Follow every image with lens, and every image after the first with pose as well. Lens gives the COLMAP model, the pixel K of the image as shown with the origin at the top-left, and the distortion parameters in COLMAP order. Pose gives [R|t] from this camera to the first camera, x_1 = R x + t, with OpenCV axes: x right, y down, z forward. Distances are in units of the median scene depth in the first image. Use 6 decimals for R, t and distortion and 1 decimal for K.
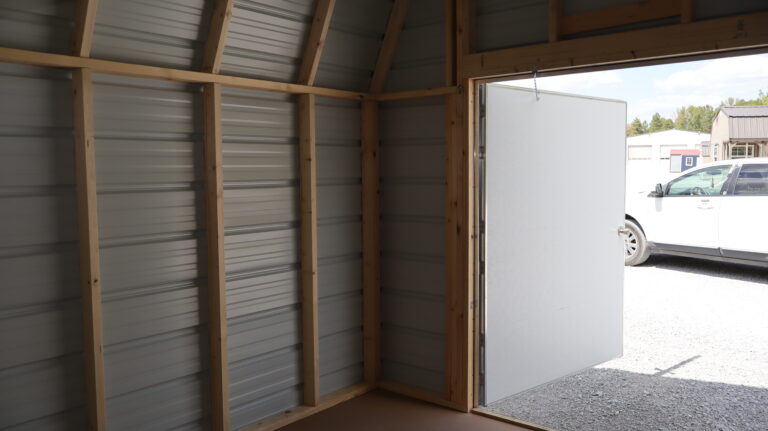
lens RADIAL K [[635.0, 0, 384.0], [0, 635.0, 215.5], [0, 0, 1]] dist [-0.011319, 0.007664]
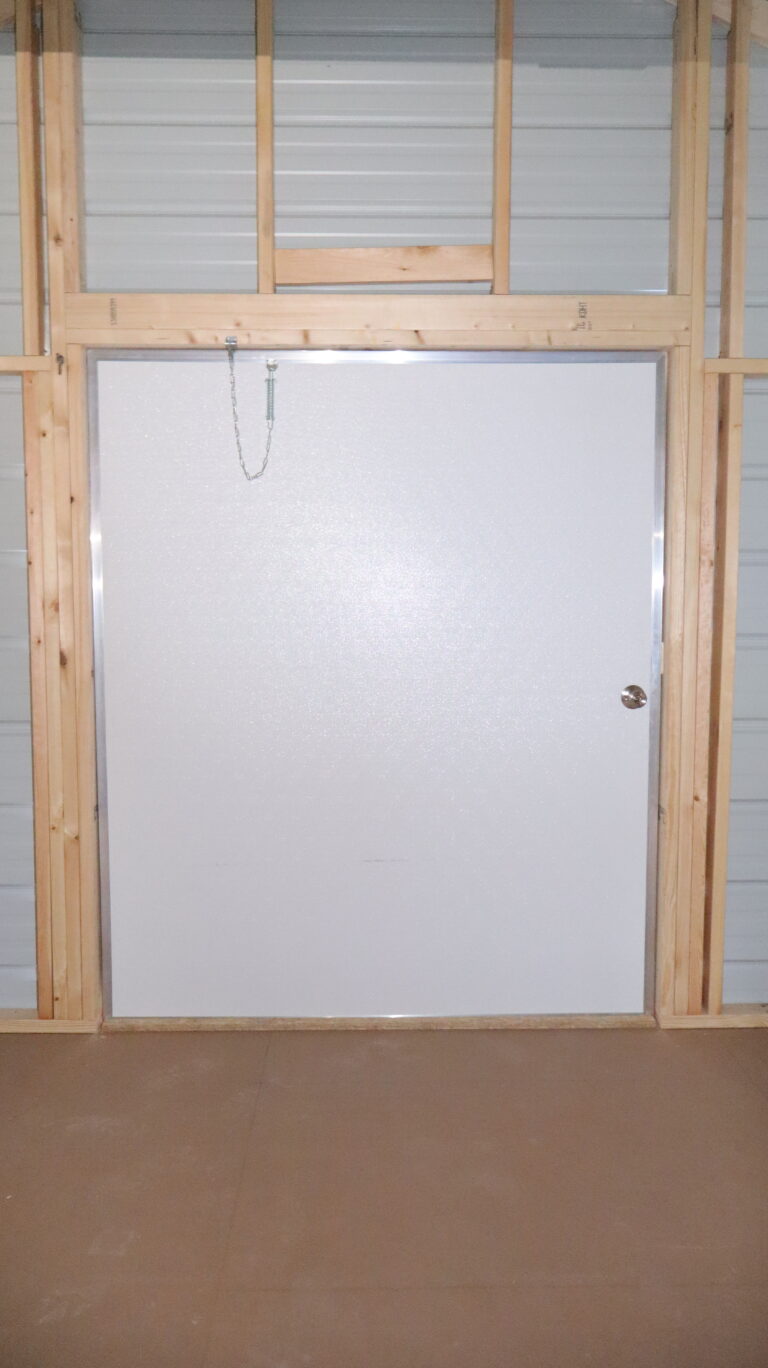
lens RADIAL K [[1131.0, 0, 384.0], [0, 1131.0, 684.0], [0, 0, 1]] dist [-0.011319, 0.007664]
pose [[0.756648, -0.051595, 0.651784, -0.261043], [0.037727, 0.998666, 0.035258, 0.020165], [-0.652733, -0.002088, 0.757585, 0.201570]]
